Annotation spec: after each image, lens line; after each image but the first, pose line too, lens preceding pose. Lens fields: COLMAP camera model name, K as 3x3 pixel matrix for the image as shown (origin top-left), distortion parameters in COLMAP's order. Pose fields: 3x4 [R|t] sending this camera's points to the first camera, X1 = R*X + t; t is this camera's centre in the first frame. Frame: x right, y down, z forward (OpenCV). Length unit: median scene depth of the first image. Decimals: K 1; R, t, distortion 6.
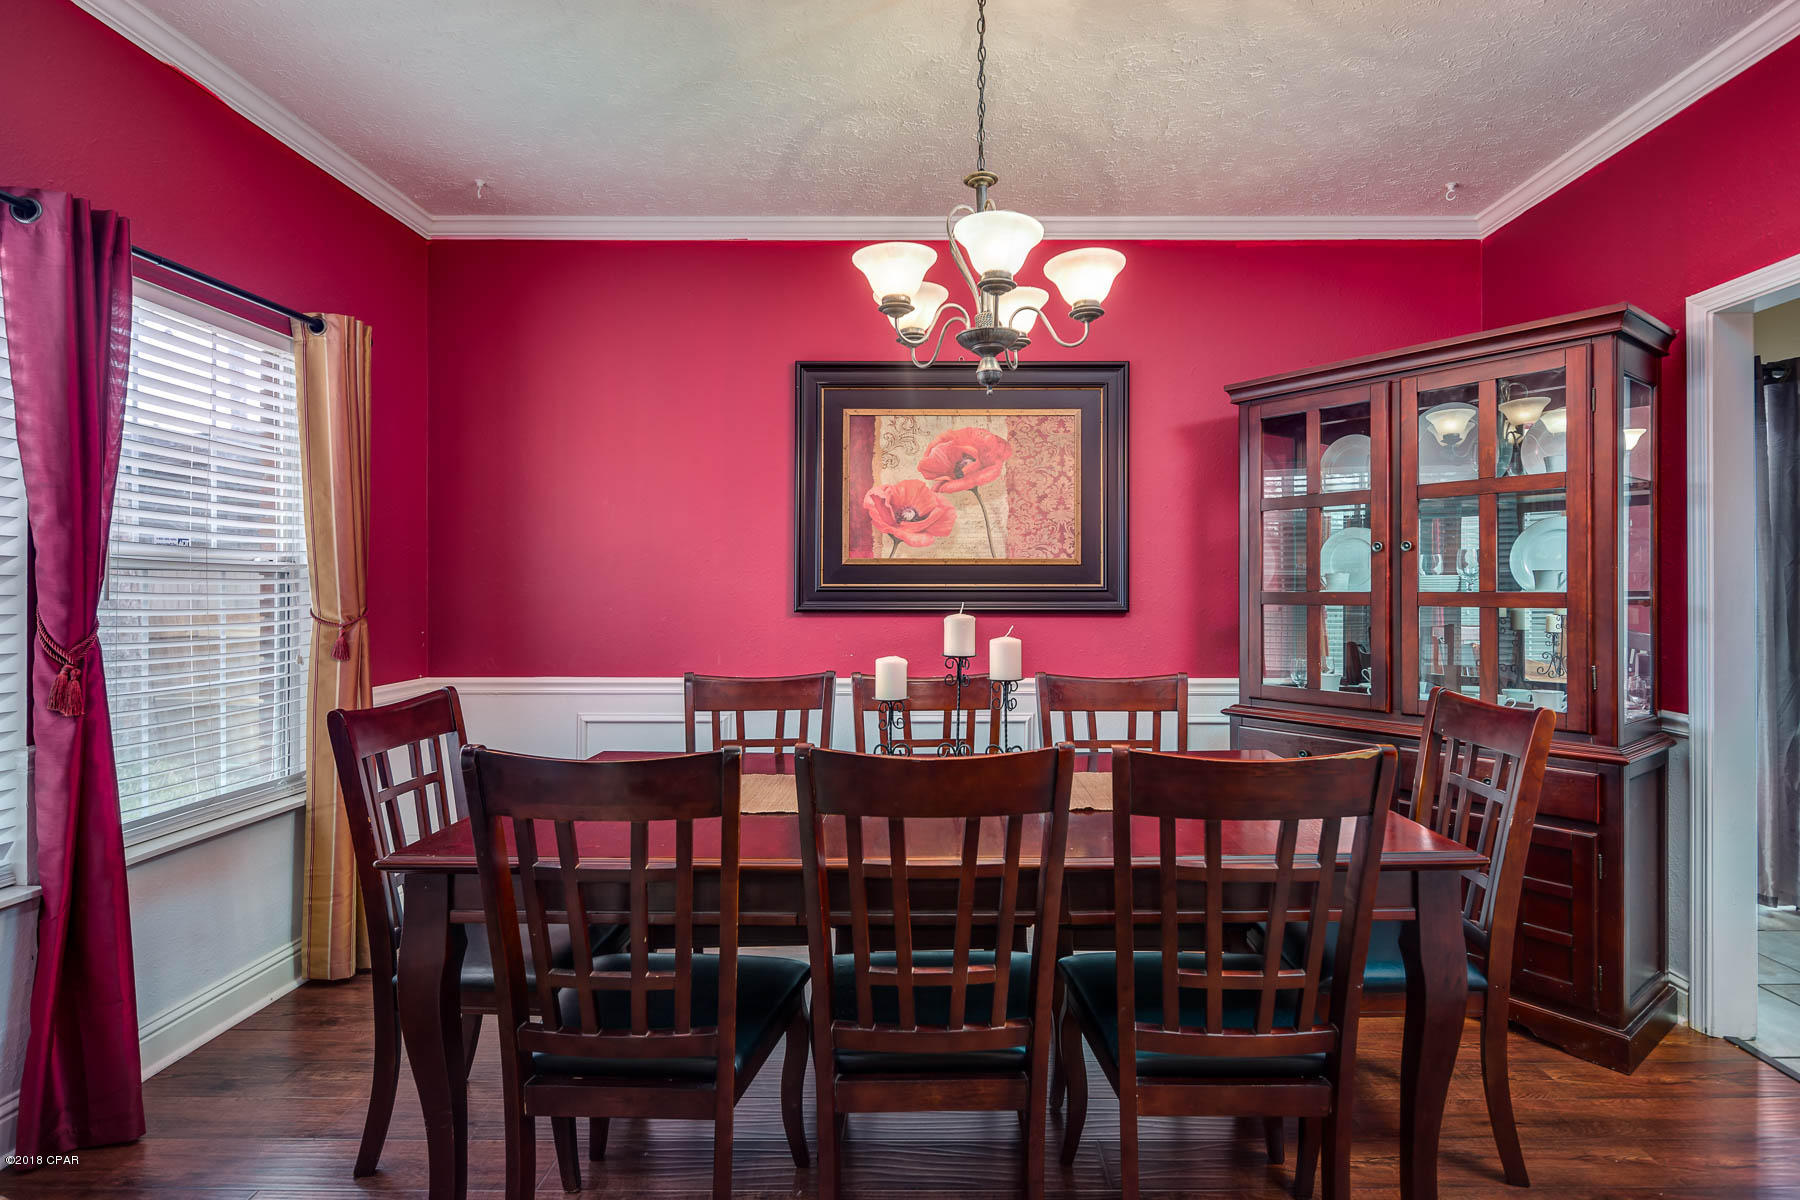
lens RADIAL K [[869.2, 0, 900.0], [0, 869.2, 600.0], [0, 0, 1]] dist [-0.000020, -0.000596]
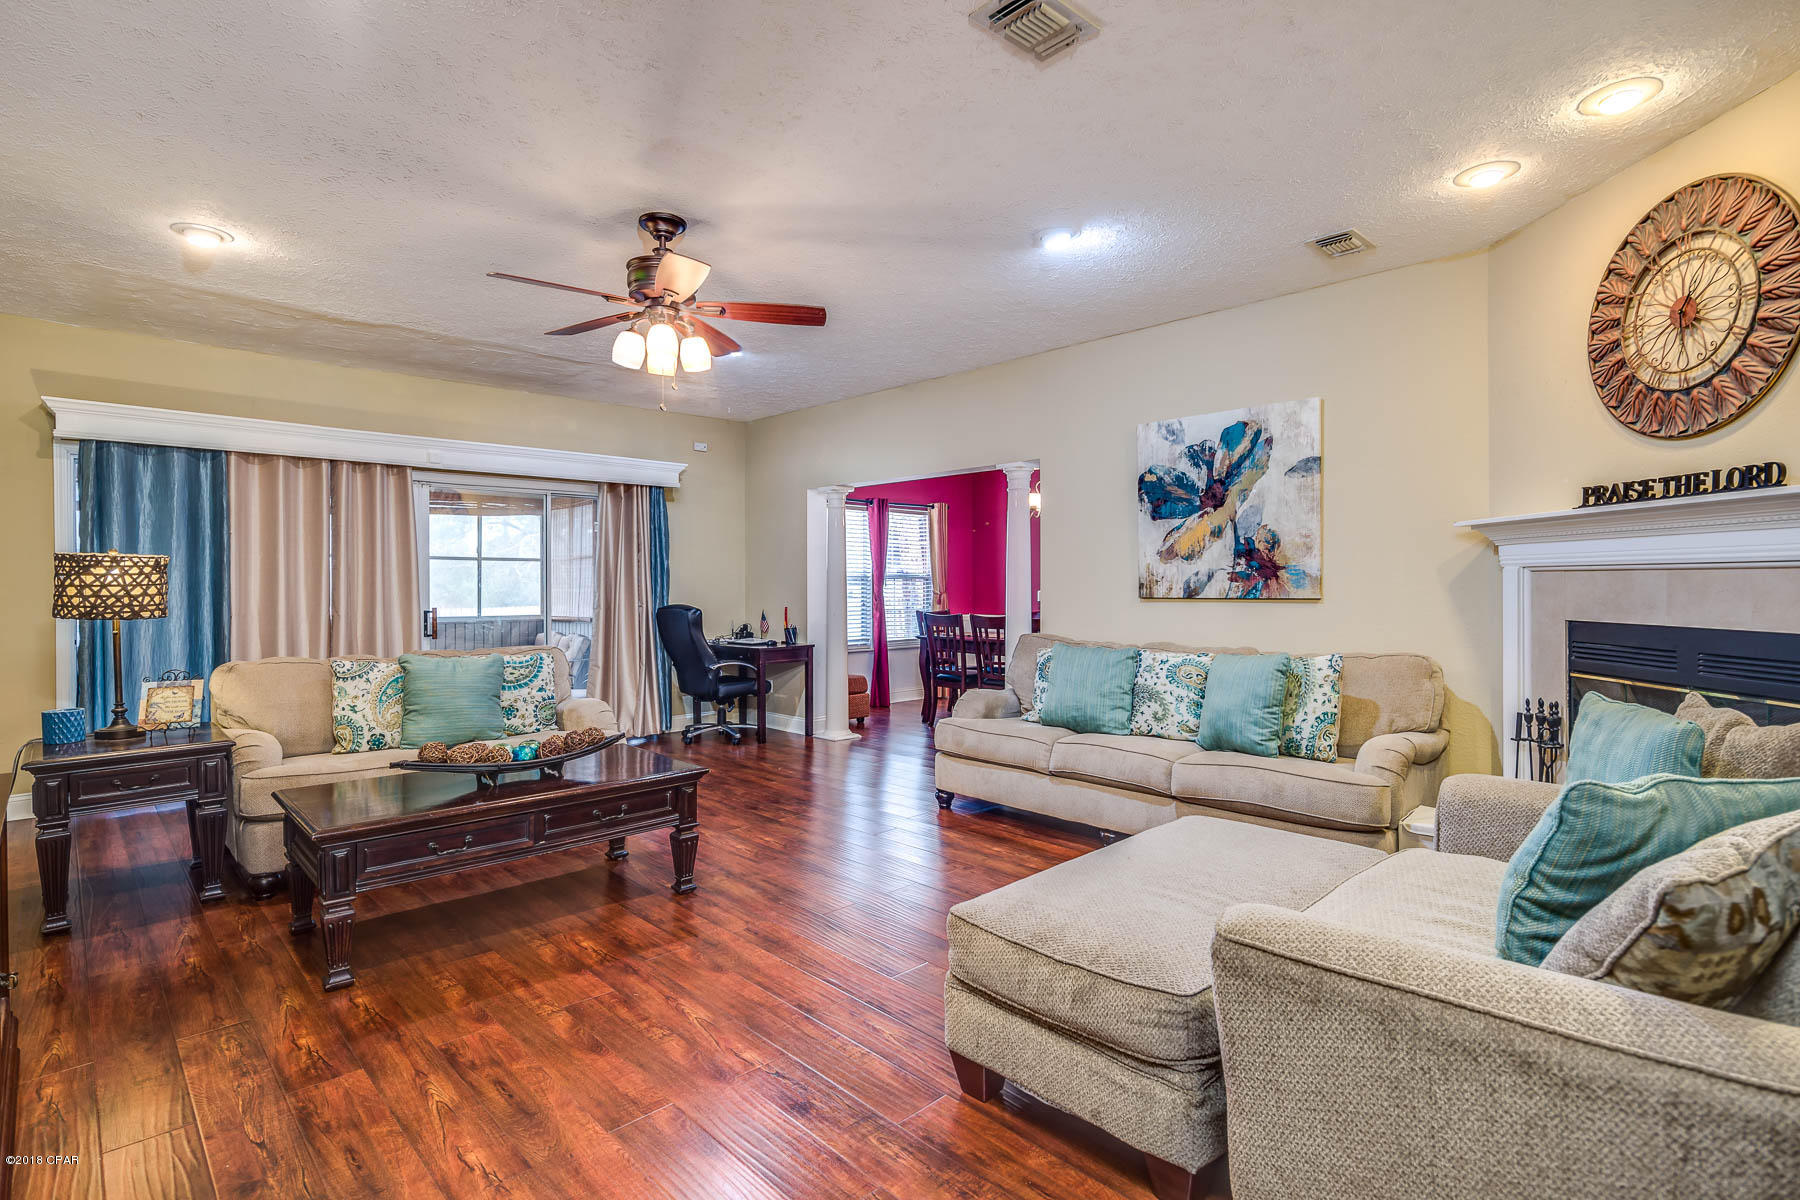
lens RADIAL K [[869.2, 0, 900.0], [0, 869.2, 600.0], [0, 0, 1]] dist [-0.000020, -0.000596]
pose [[0.717840, 0.009321, -0.696146, 1.920817], [0.005092, 0.999813, 0.018637, -0.009404], [0.696189, -0.016923, 0.717659, -1.834335]]
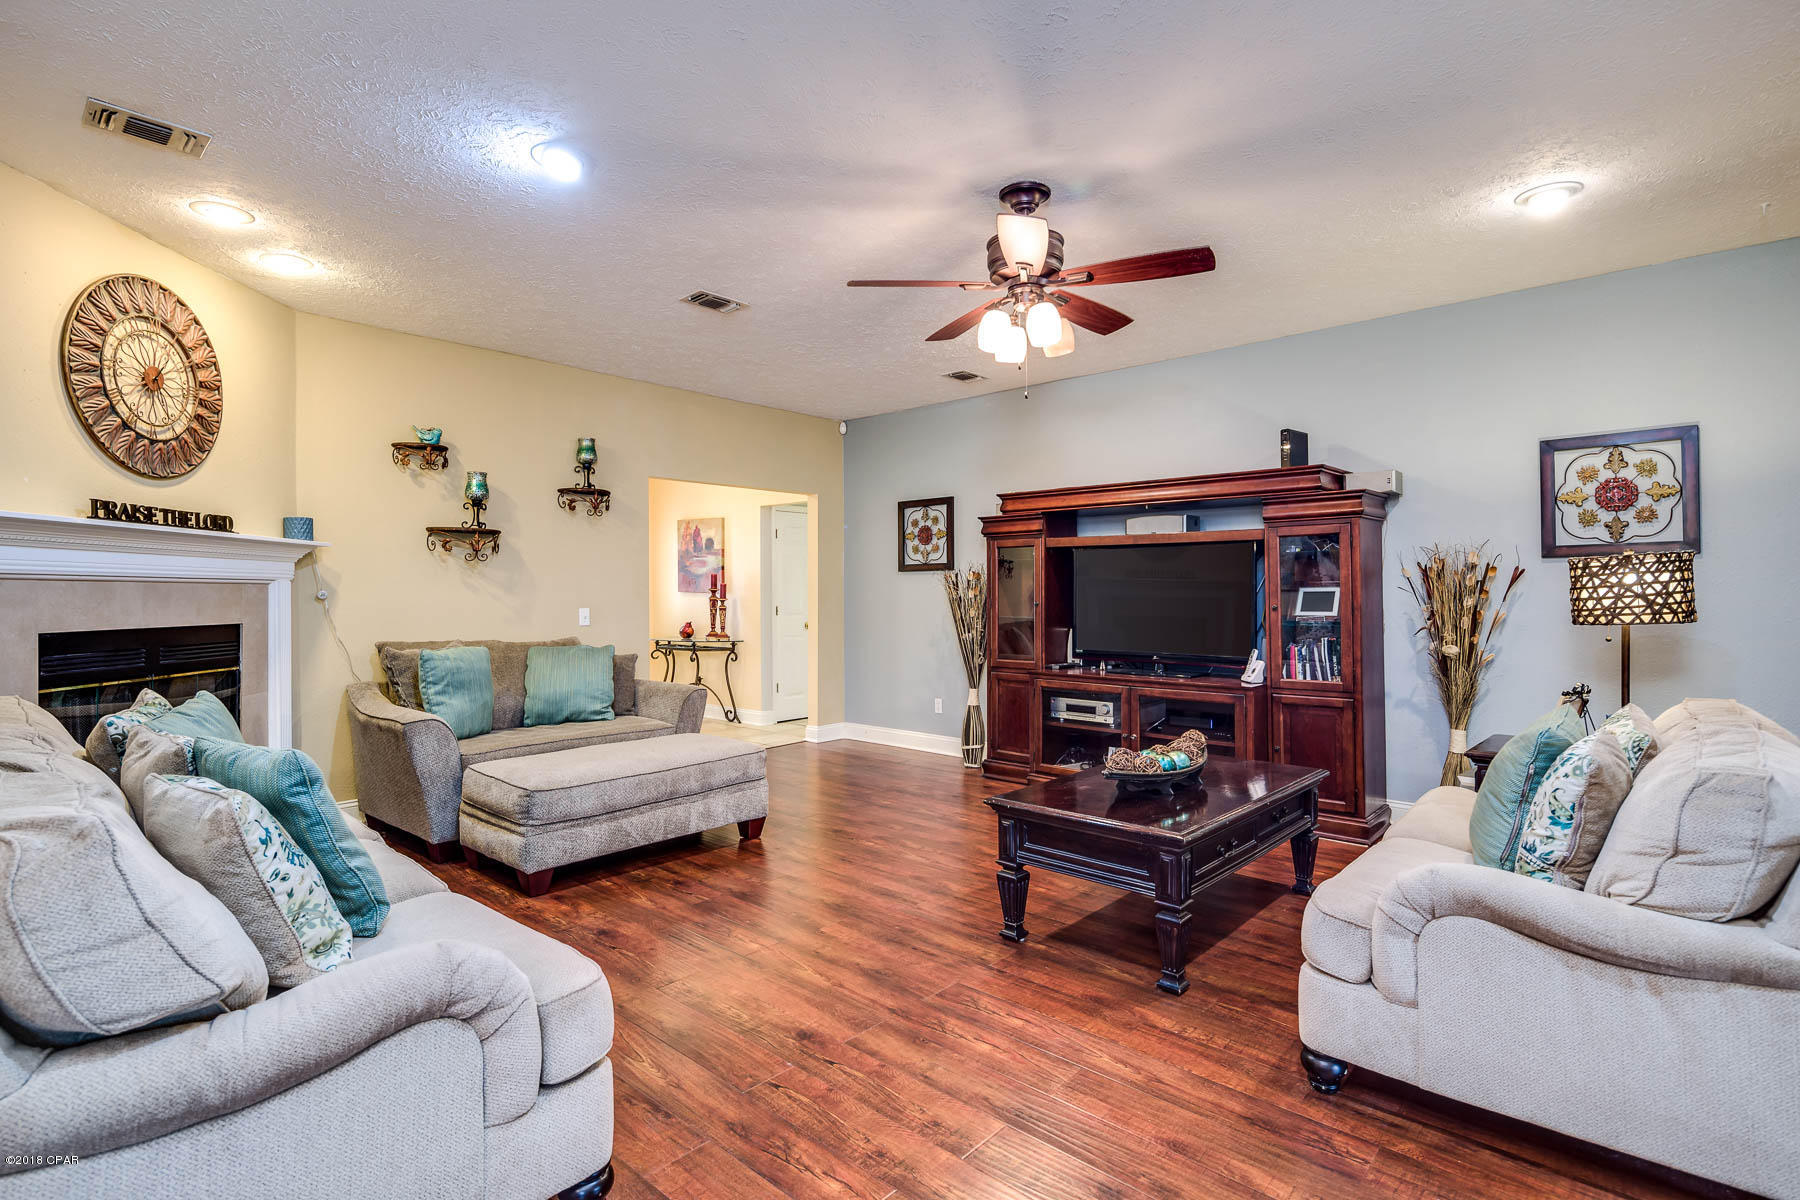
lens RADIAL K [[869.2, 0, 900.0], [0, 869.2, 600.0], [0, 0, 1]] dist [-0.000020, -0.000596]
pose [[-0.762300, -0.005847, 0.647197, -1.399705], [-0.000696, 0.999966, 0.008213, -0.004427], [-0.647223, 0.005810, -0.762278, 1.321302]]
